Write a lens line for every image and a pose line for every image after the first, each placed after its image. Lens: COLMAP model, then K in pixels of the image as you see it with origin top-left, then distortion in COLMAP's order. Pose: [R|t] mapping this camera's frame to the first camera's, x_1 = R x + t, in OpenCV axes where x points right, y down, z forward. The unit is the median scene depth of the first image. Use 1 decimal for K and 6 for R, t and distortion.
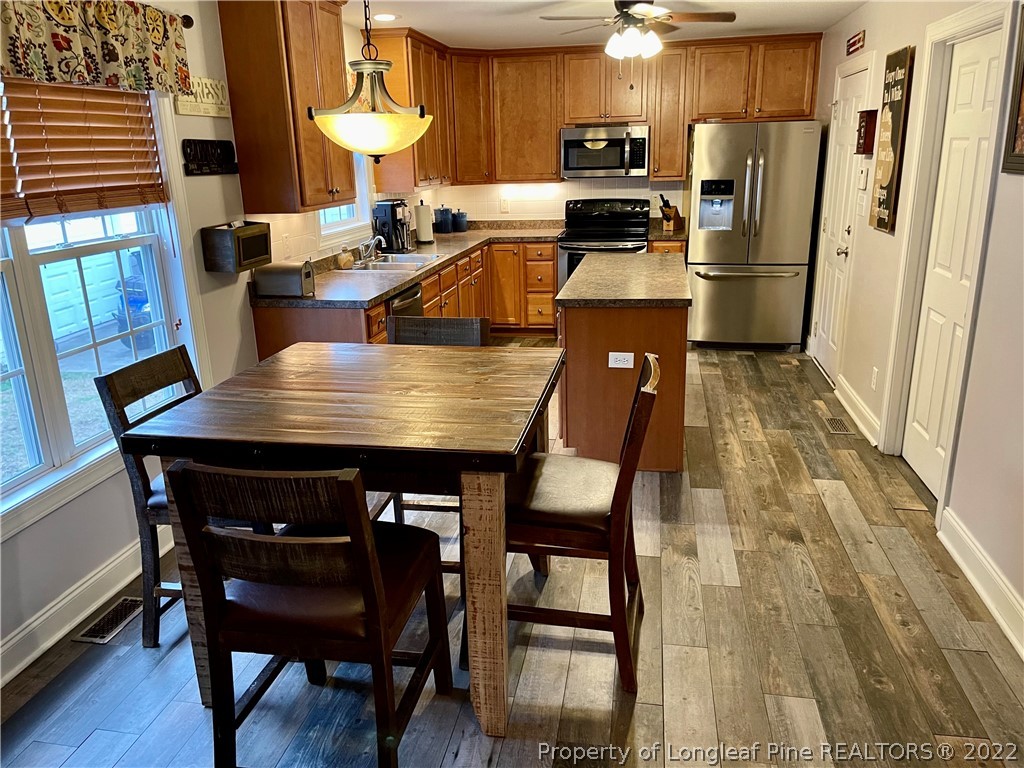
lens RADIAL K [[776.8, 0, 513.4], [0, 776.8, 386.1], [0, 0, 1]] dist [0.068063, -0.087139]
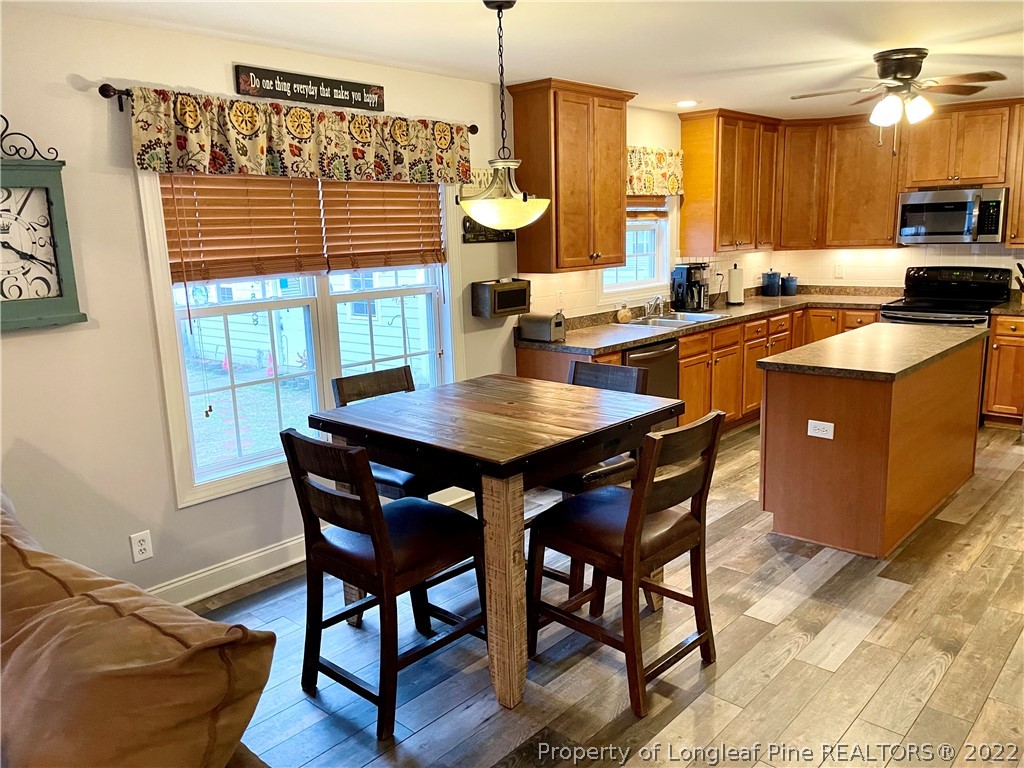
lens RADIAL K [[776.8, 0, 517.1], [0, 776.8, 381.8], [0, 0, 1]] dist [0.068063, -0.087139]
pose [[0.845137, 0.102137, -0.524701, 0.256701], [-0.144148, 0.988759, -0.039710, 0.001083], [0.514747, 0.109195, 0.850360, -0.027221]]
